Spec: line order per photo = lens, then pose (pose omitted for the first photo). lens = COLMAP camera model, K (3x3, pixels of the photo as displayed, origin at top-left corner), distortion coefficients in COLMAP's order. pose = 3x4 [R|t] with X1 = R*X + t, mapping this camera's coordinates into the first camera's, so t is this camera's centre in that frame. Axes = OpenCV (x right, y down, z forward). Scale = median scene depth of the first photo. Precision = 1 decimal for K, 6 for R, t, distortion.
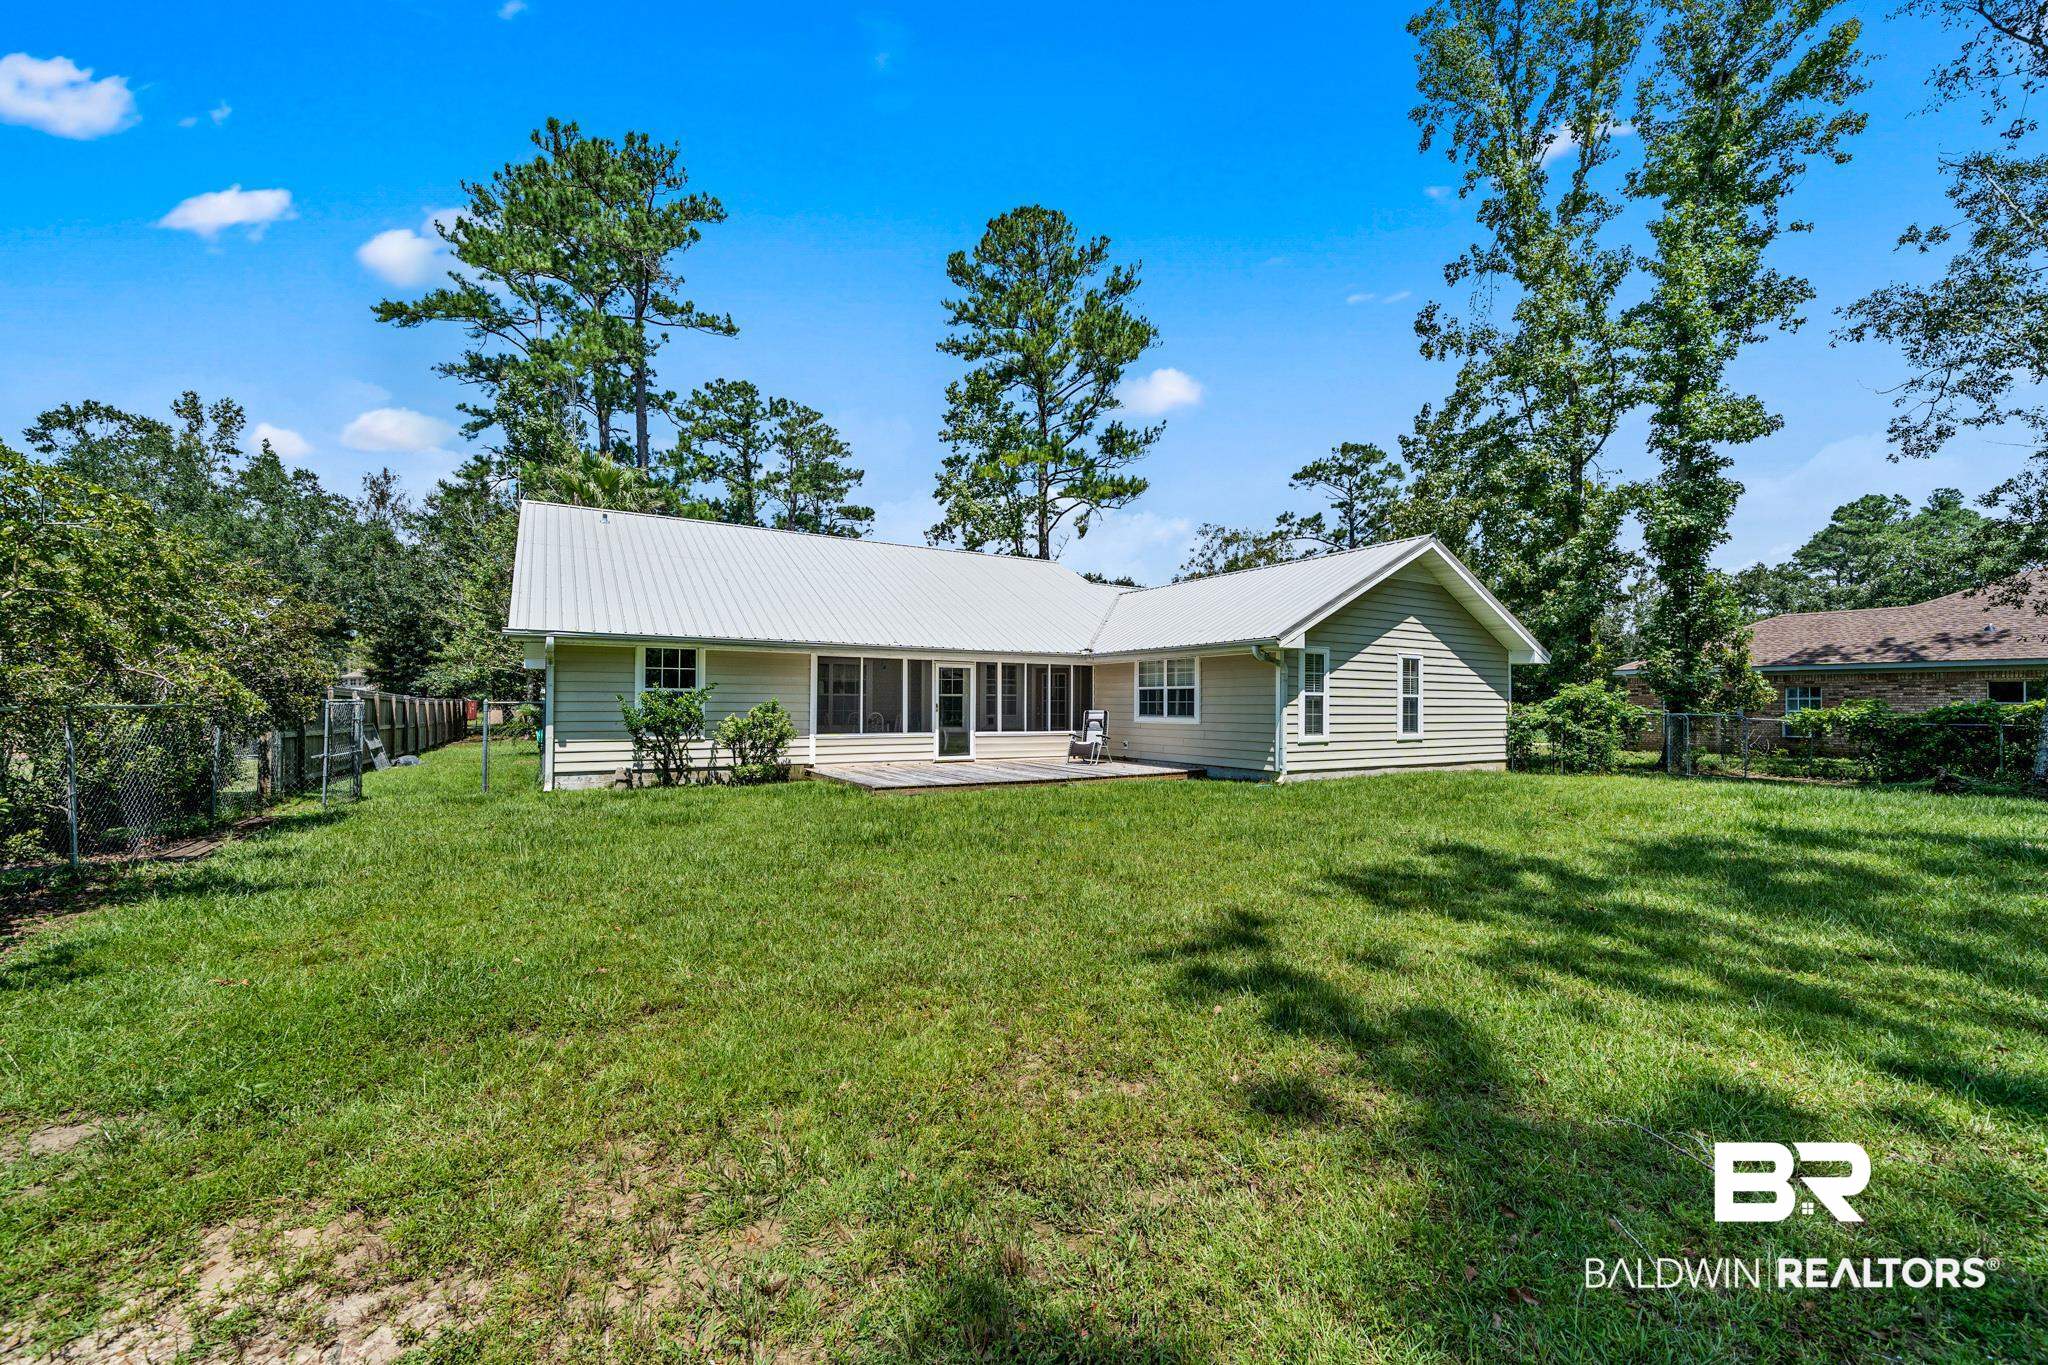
lens RADIAL K [[812.0, 0, 1028.0], [0, 812.0, 679.9], [0, 0, 1]] dist [-0.002779, 0.000069]
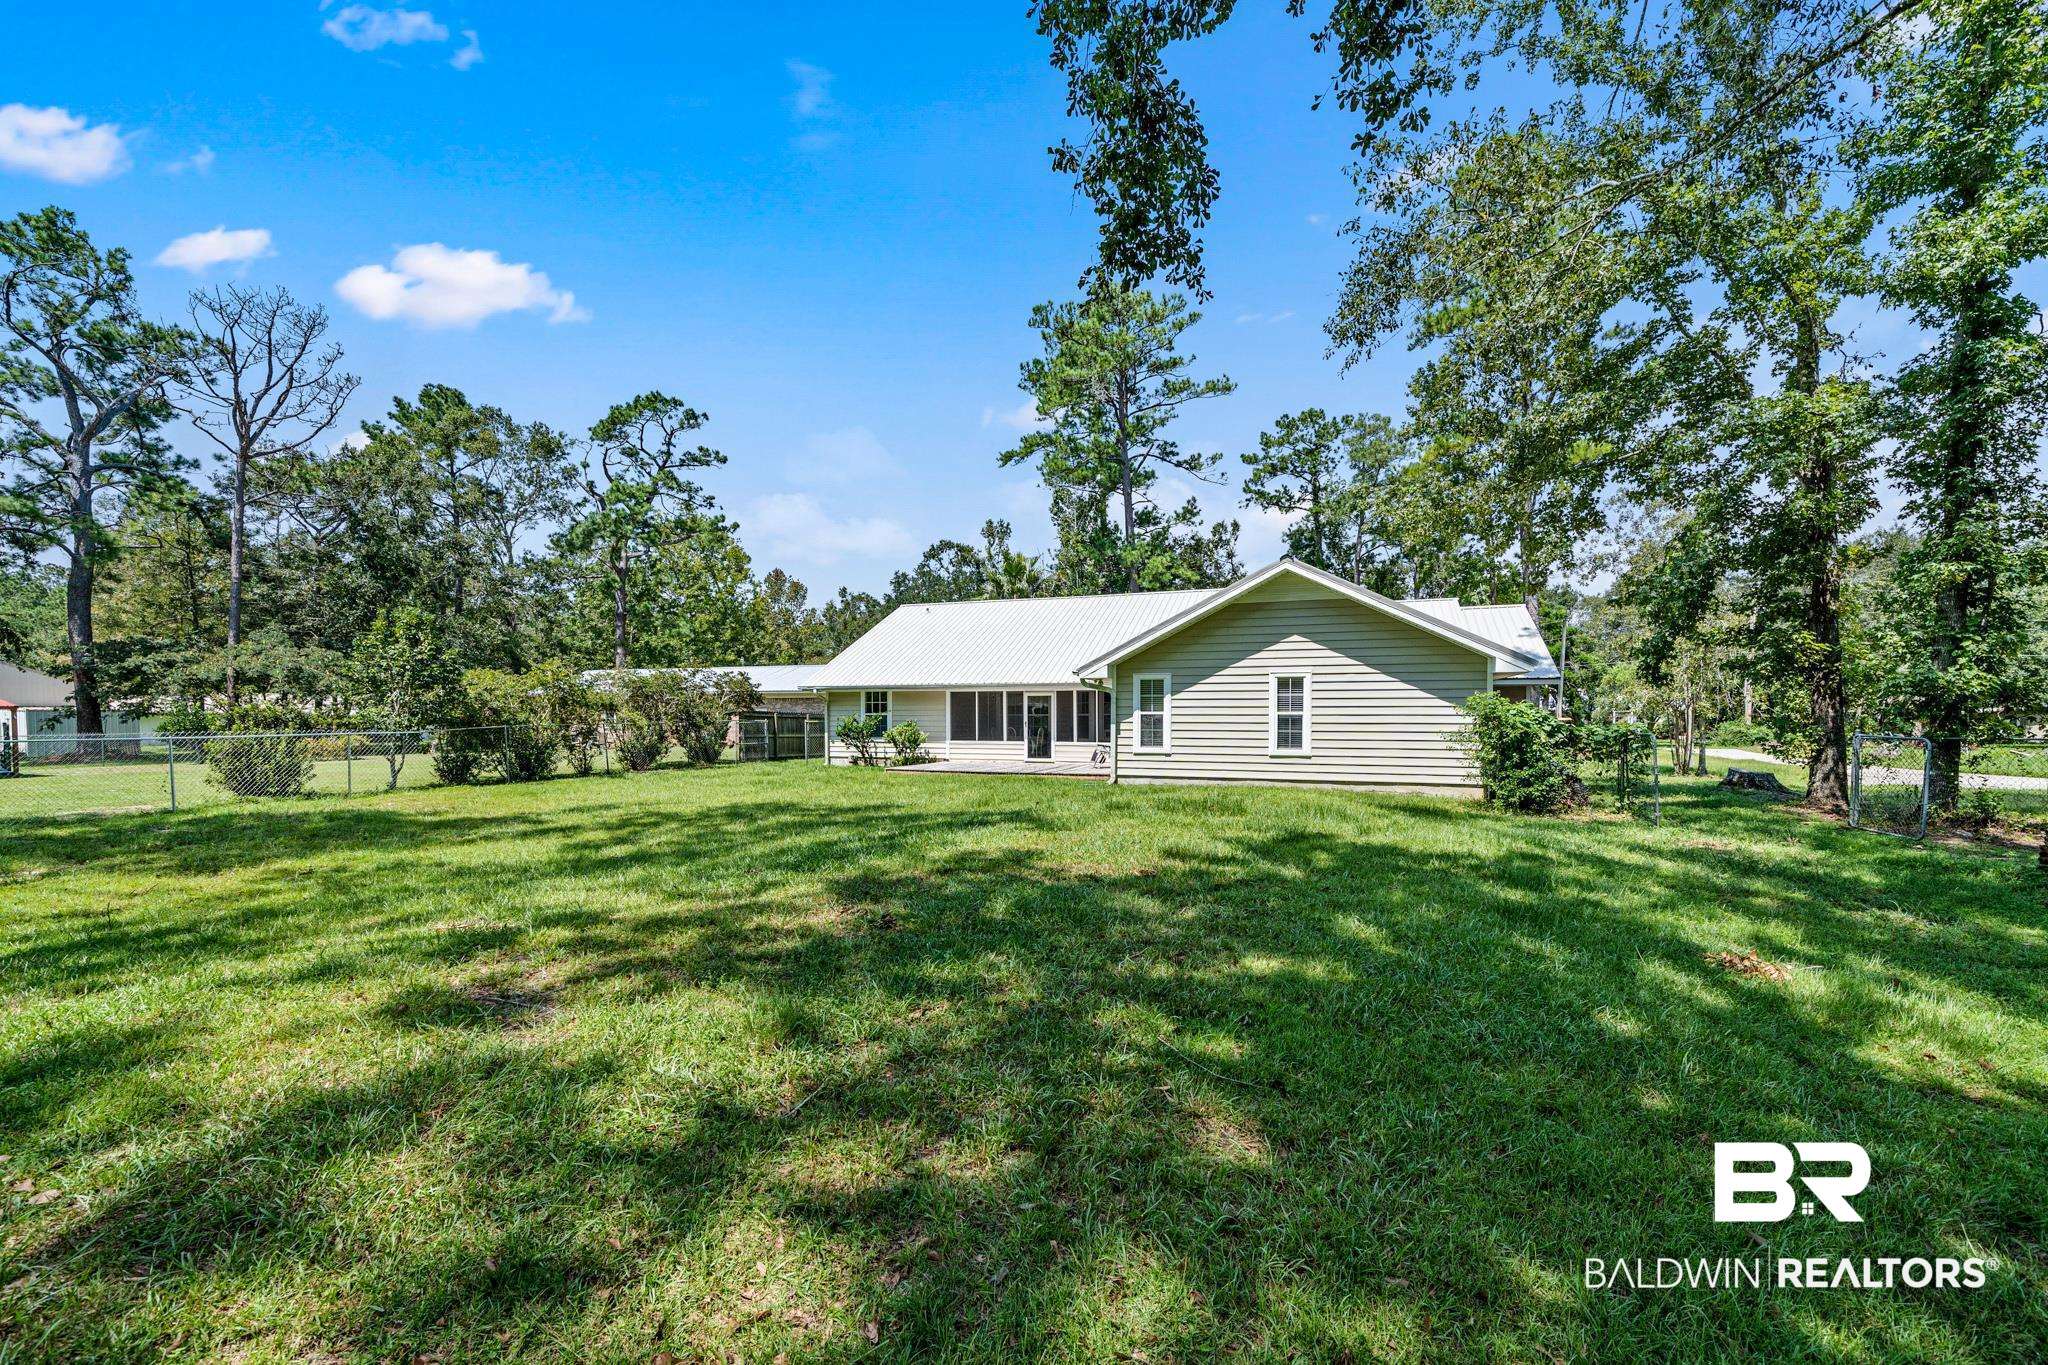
lens RADIAL K [[853.0, 0, 1023.3], [0, 853.0, 736.3], [0, 0, 1]] dist [0.001073, 0.000020]
pose [[0.621933, 0.012700, -0.782968, 0.455040], [0.026582, 0.998950, 0.037318, -0.000159], [0.782619, -0.044022, 0.620942, 0.024436]]
